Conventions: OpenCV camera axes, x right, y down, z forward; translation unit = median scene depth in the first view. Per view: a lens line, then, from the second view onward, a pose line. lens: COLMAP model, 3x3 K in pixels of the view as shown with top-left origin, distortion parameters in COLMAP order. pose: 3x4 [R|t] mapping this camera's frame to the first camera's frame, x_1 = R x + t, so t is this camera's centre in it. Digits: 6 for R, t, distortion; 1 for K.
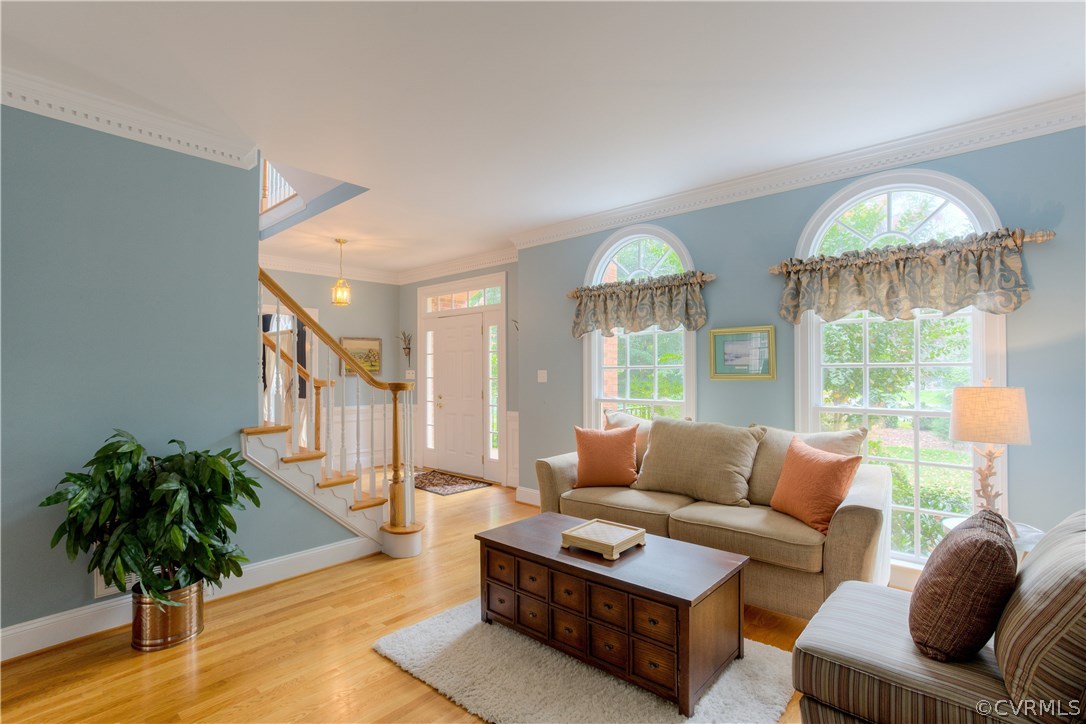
lens RADIAL K [[532.6, 0, 542.7], [0, 532.6, 356.9], [0, 0, 1]] dist [-0.002772, 0.000286]
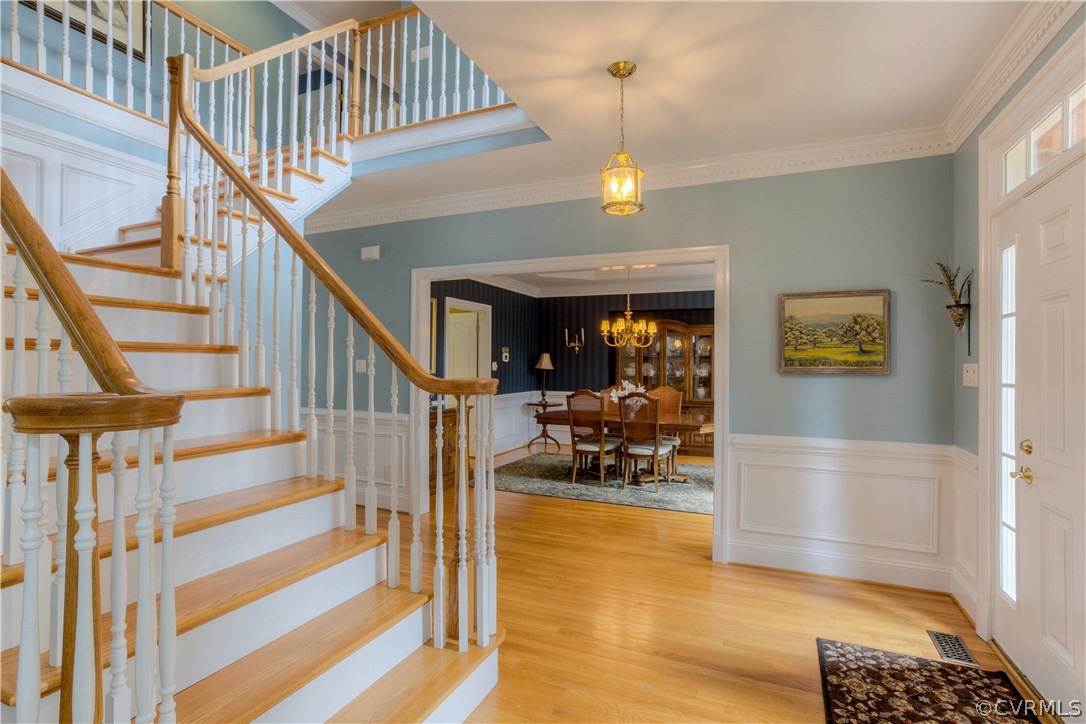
lens RADIAL K [[532.6, 0, 542.7], [0, 532.6, 356.9], [0, 0, 1]] dist [-0.002772, 0.000286]
pose [[0.302361, -0.003827, -0.953186, 0.020757], [0.006611, 0.999976, -0.001917, 0.019326], [0.953170, -0.005722, 0.302380, 0.613743]]
